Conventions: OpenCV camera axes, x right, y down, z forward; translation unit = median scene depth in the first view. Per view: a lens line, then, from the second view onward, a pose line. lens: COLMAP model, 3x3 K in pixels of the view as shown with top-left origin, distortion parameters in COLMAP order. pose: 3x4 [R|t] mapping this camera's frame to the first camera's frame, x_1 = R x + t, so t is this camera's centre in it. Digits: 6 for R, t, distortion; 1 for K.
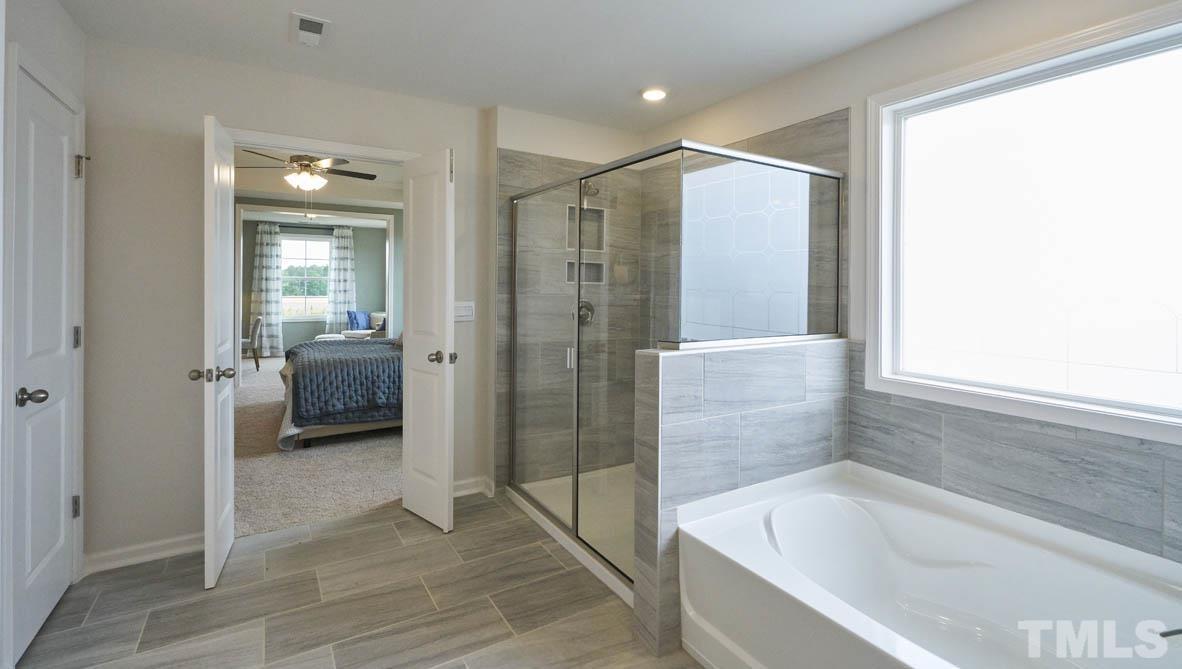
lens RADIAL K [[531.9, 0, 584.6], [0, 531.9, 285.9], [0, 0, 1]] dist [0.000863, 0.000595]
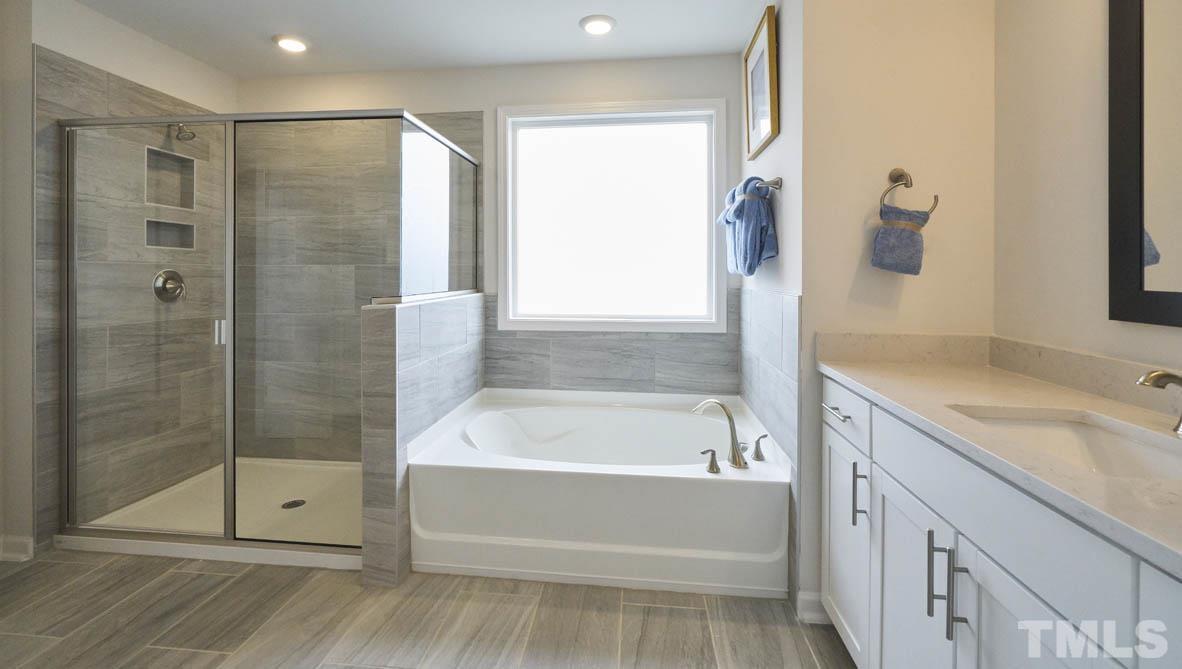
lens RADIAL K [[528.6, 0, 588.2], [0, 528.6, 273.4], [0, 0, 1]] dist [-0.000734, -0.000034]
pose [[0.603540, -0.012921, 0.797228, -0.354105], [0.007616, 0.999916, 0.010441, 0.040510], [-0.797296, -0.000230, 0.603588, 0.035548]]
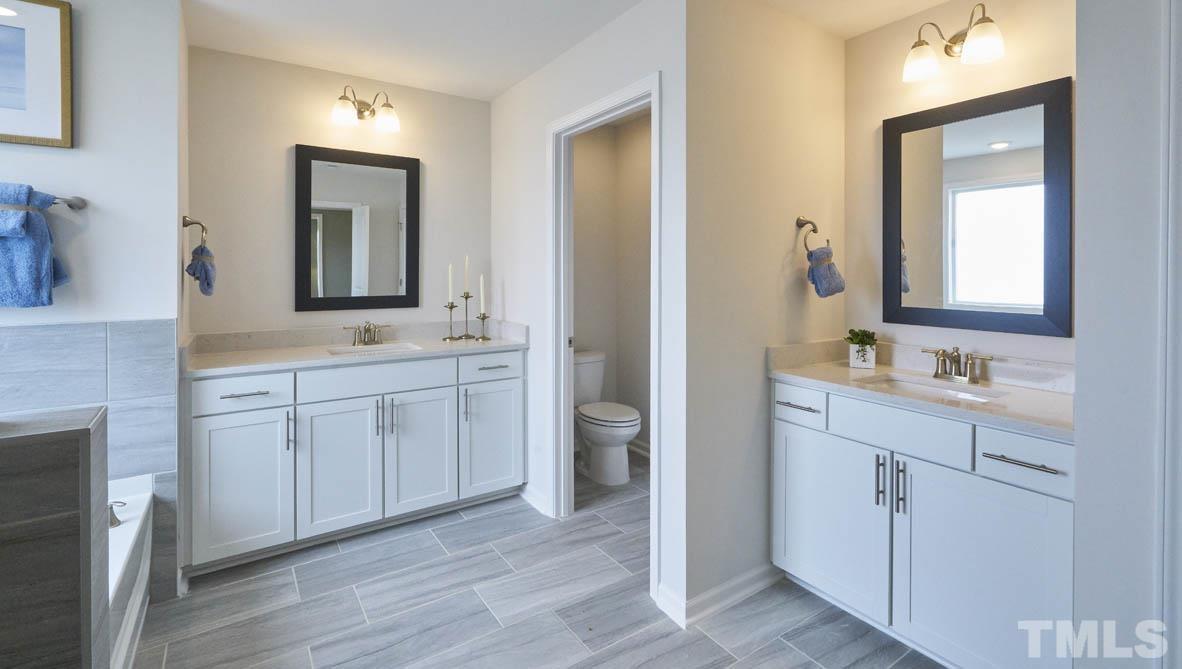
lens RADIAL K [[528.6, 0, 588.2], [0, 528.6, 273.4], [0, 0, 1]] dist [-0.000734, -0.000034]
pose [[-0.998897, -0.010123, -0.045858, -0.209016], [-0.010517, 0.999910, 0.008365, -0.005166], [0.045769, 0.008838, -0.998913, 1.129080]]
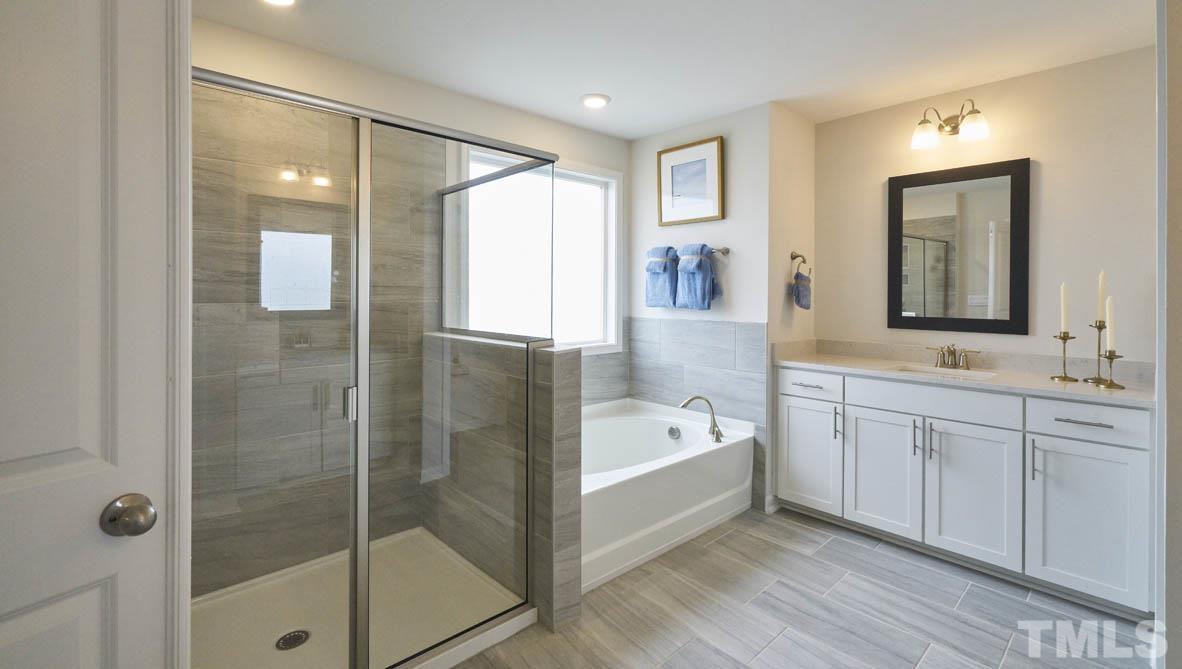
lens RADIAL K [[514.3, 0, 609.7], [0, 514.3, 295.4], [0, 0, 1]] dist [-0.000971, -0.000026]
pose [[-0.223880, -0.015112, 0.974499, -0.693440], [-0.004663, 0.999885, 0.014435, 0.000500], [-0.974605, -0.001312, -0.223925, 0.885588]]
